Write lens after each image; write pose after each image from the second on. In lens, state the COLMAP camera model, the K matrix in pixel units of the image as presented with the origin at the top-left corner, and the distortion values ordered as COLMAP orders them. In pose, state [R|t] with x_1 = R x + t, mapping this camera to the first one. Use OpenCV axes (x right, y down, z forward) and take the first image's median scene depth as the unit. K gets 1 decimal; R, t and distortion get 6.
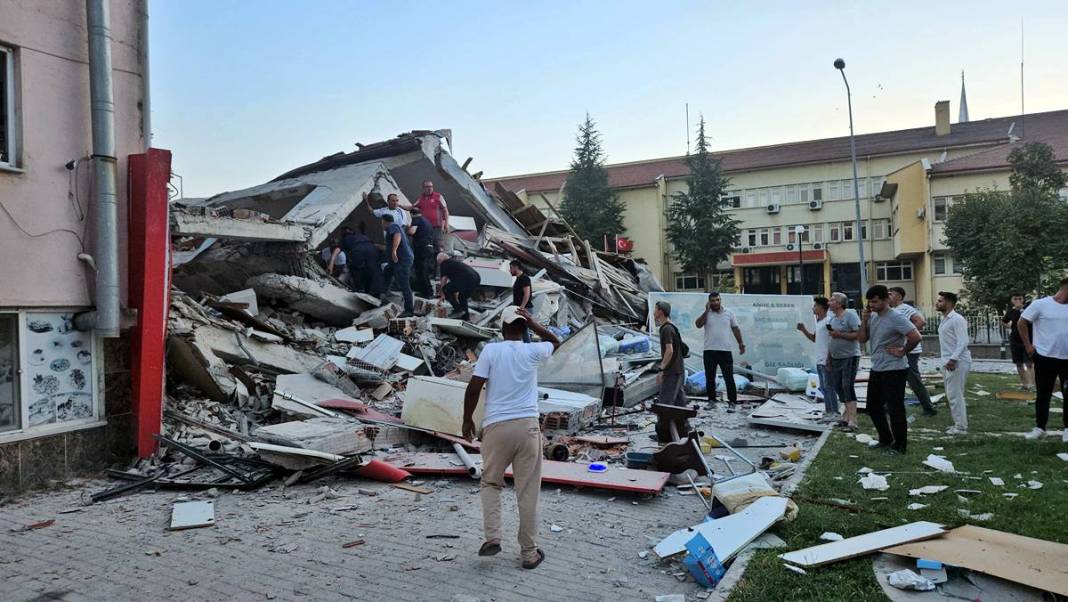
lens RADIAL K [[680.6, 0, 534.0], [0, 680.6, 301.0], [0, 0, 1]] dist [0.067556, -0.067193]
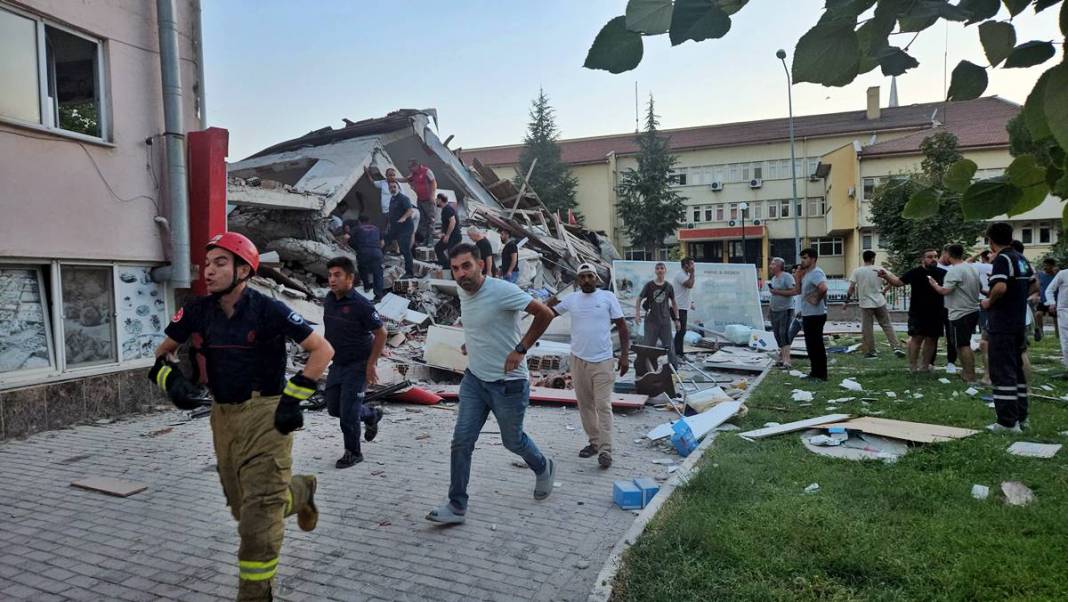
lens RADIAL K [[680.6, 0, 534.0], [0, 680.6, 301.0], [0, 0, 1]] dist [0.067556, -0.067193]
pose [[0.996843, 0.002027, 0.079367, -0.068135], [-0.004988, 0.999298, 0.037134, 0.017665], [-0.079236, -0.037413, 0.996154, -0.143956]]
